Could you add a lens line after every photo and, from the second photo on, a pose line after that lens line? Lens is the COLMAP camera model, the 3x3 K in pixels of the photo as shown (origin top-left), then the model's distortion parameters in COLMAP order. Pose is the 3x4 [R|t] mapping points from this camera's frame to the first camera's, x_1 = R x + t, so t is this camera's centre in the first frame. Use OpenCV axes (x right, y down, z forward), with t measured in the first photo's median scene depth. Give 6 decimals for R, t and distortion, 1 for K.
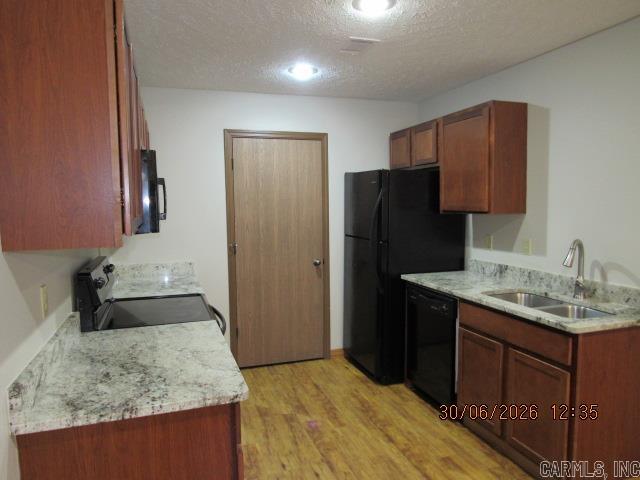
lens RADIAL K [[461.4, 0, 315.5], [0, 461.4, 242.3], [0, 0, 1]] dist [-0.020156, 0.006588]
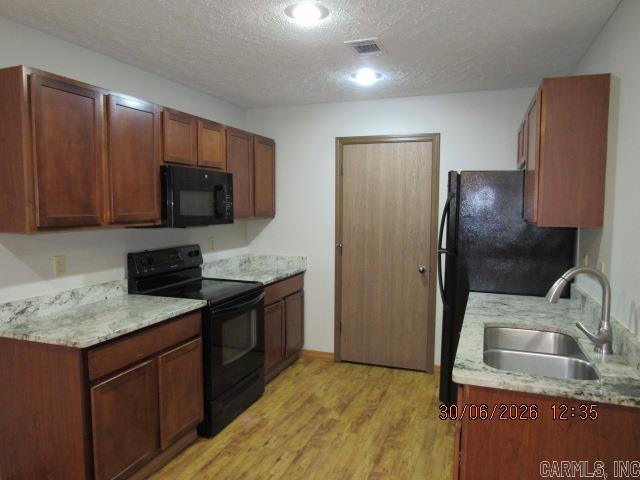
lens RADIAL K [[461.4, 0, 319.3], [0, 461.4, 241.7], [0, 0, 1]] dist [-0.020156, 0.006588]
pose [[0.773055, 0.064000, -0.631103, 0.479634], [-0.066788, 0.997579, 0.019354, -0.019995], [0.630814, 0.027188, 0.775458, 0.140073]]
